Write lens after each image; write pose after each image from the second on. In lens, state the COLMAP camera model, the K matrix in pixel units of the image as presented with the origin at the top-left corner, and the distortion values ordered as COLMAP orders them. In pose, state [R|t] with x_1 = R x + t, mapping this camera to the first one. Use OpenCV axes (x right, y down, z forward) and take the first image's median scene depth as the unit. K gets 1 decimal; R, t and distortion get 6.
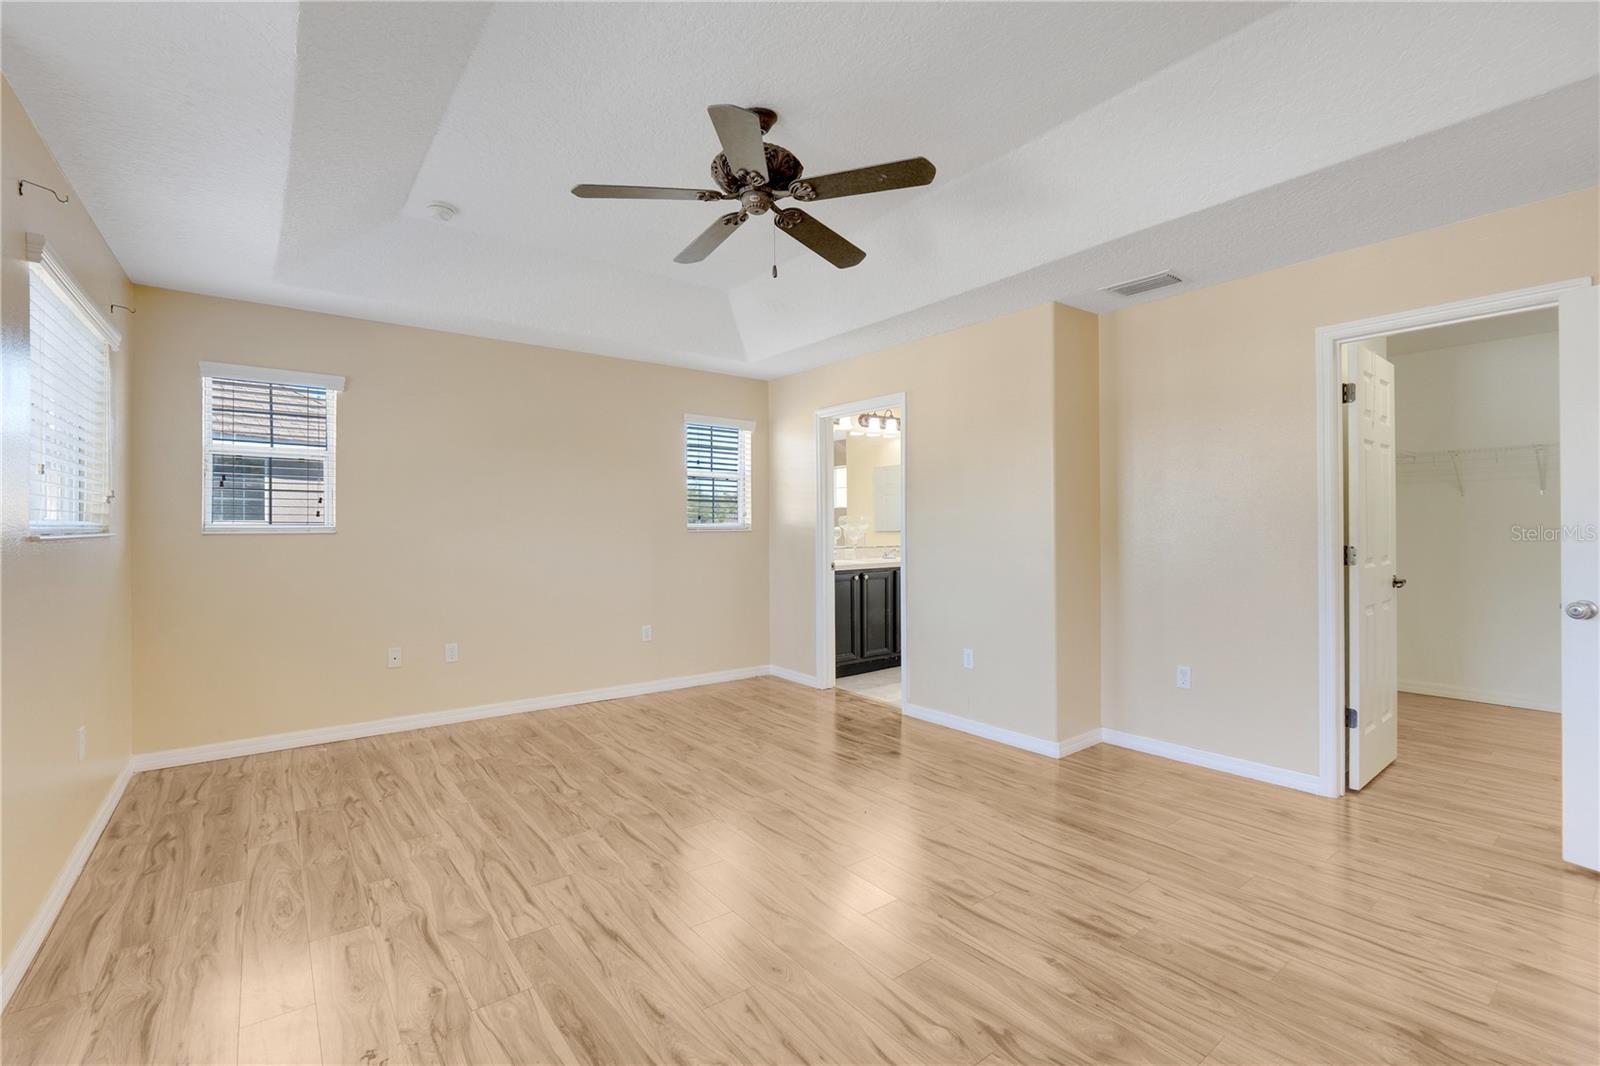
lens RADIAL K [[701.3, 0, 799.5], [0, 701.3, 524.8], [0, 0, 1]] dist [-0.012936, 0.001734]
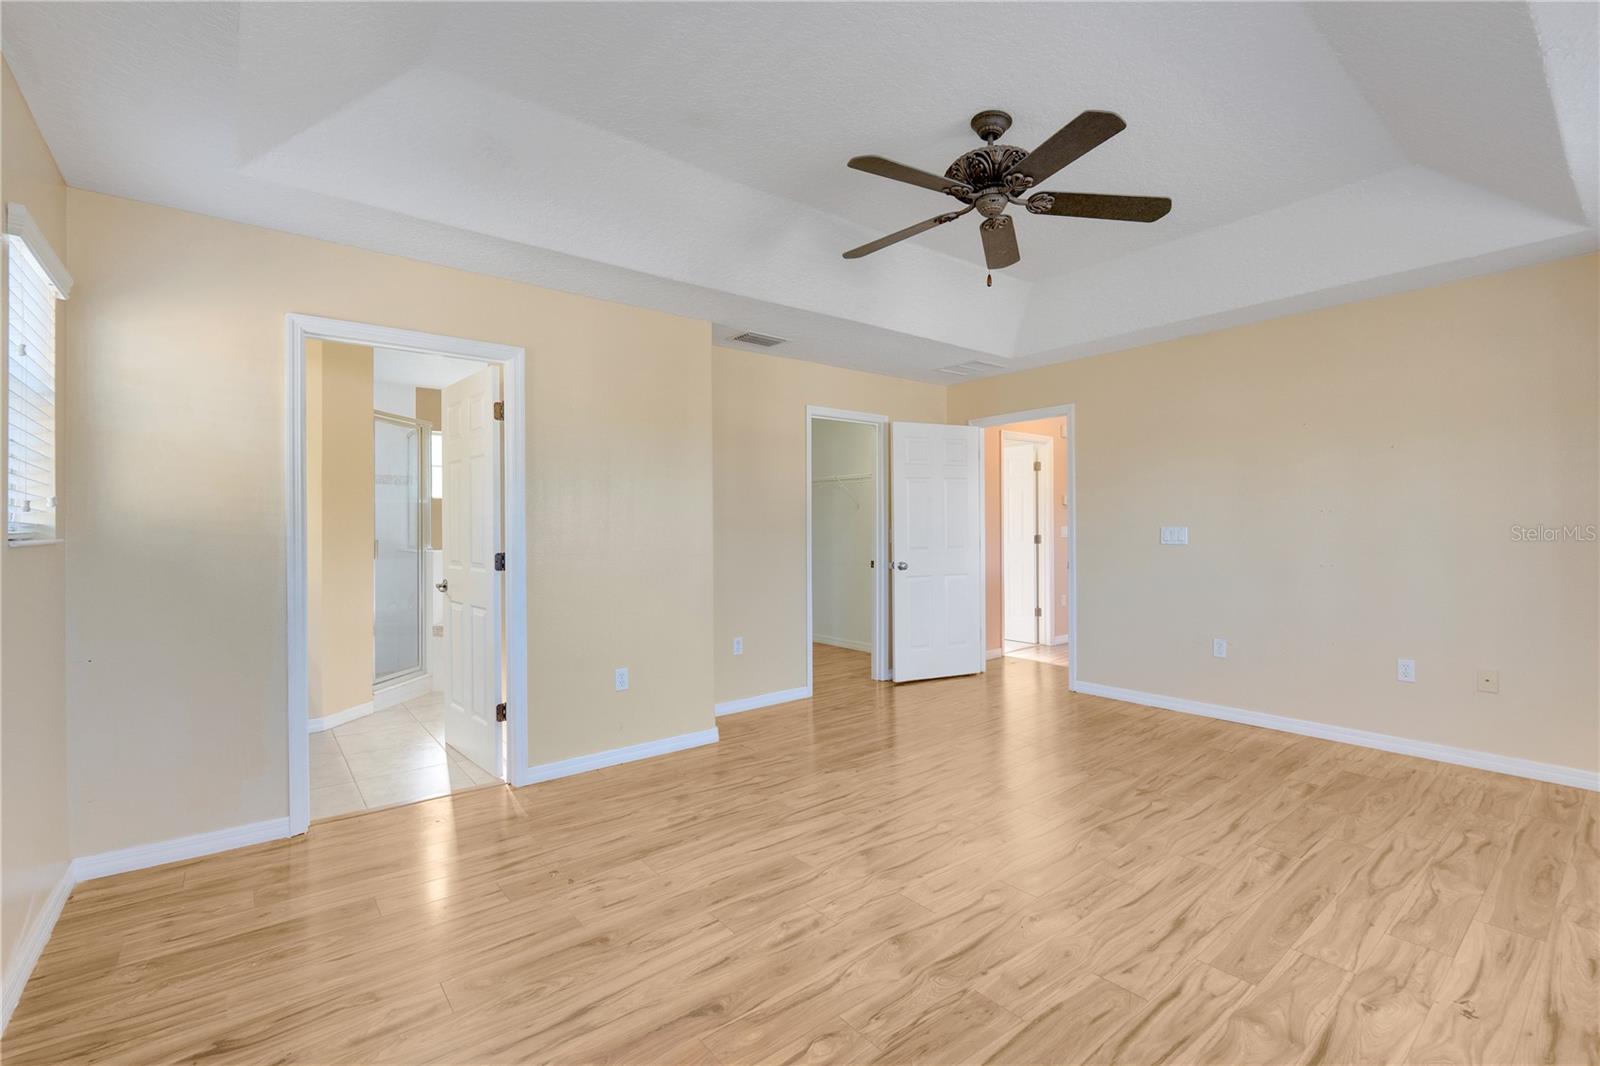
lens RADIAL K [[701.3, 0, 793.6], [0, 701.3, 529.6], [0, 0, 1]] dist [-0.012936, 0.001734]
pose [[-0.018139, -0.000163, 0.999835, -0.879720], [0.004362, 0.999990, 0.000243, 0.003702], [-0.999826, 0.004366, -0.018138, 1.085561]]
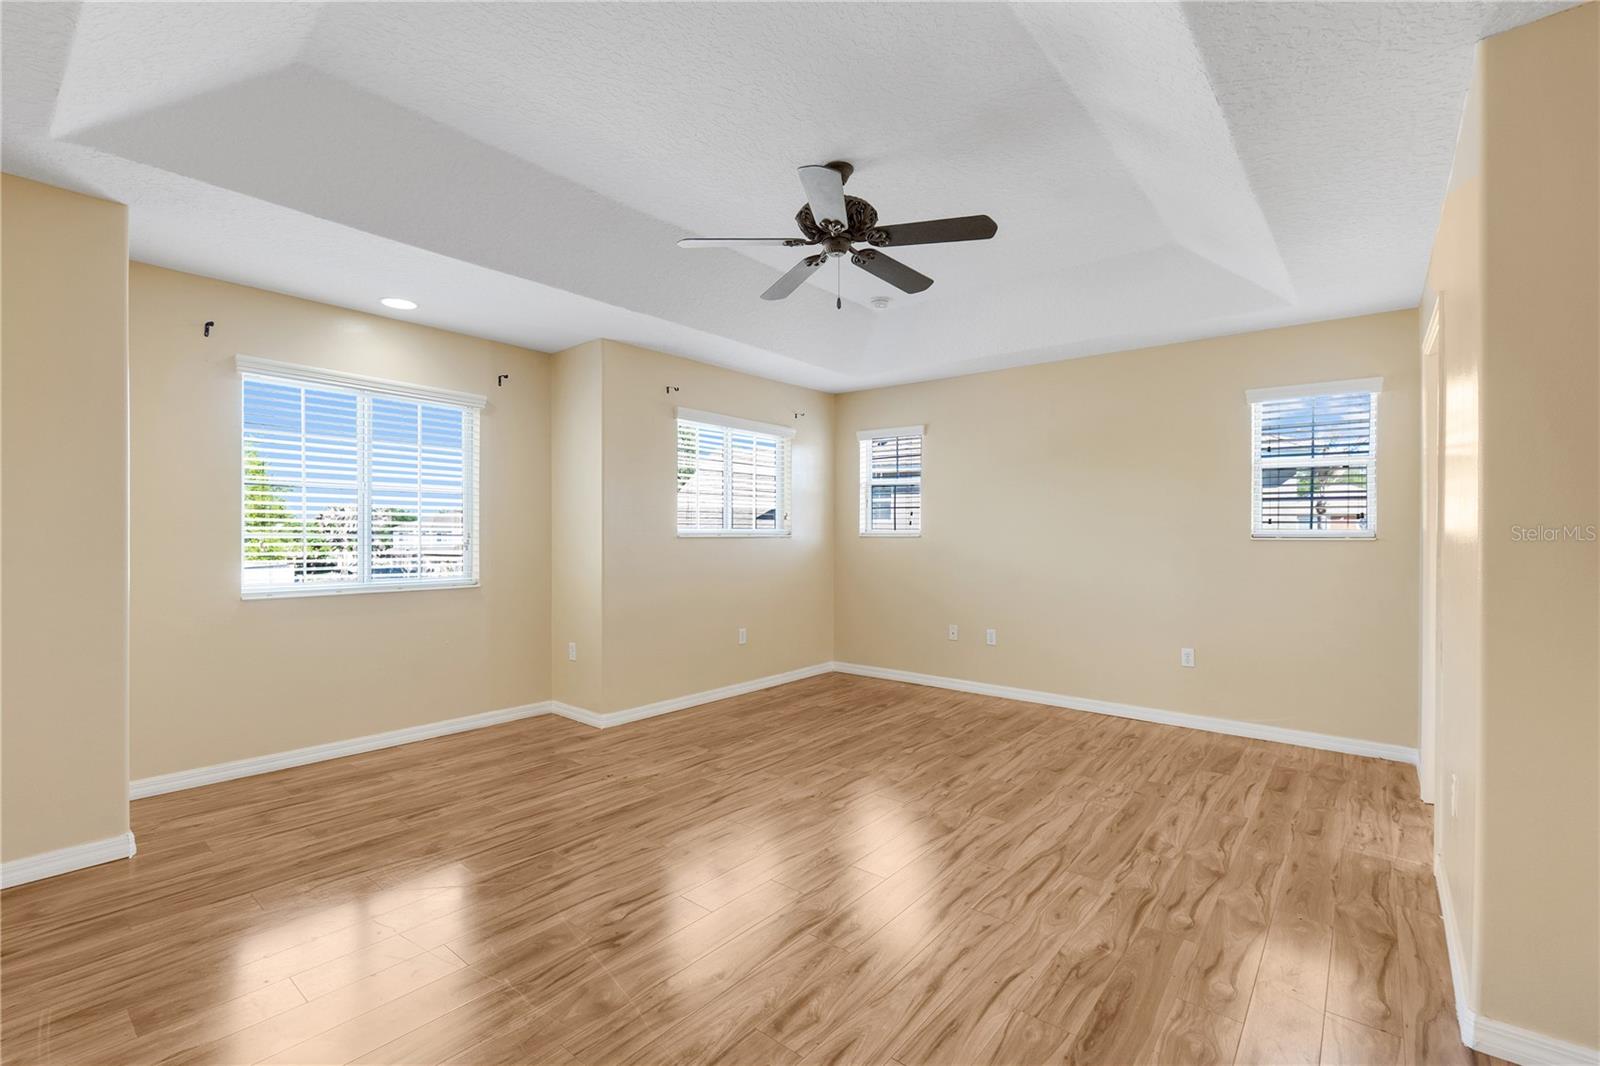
lens RADIAL K [[701.3, 0, 789.1], [0, 701.3, 529.0], [0, 0, 1]] dist [-0.012936, 0.001734]
pose [[0.216898, -0.000261, -0.976194, 0.860536], [-0.000898, 0.999999, -0.000467, -0.003332], [0.976194, 0.000978, 0.216898, 0.564604]]
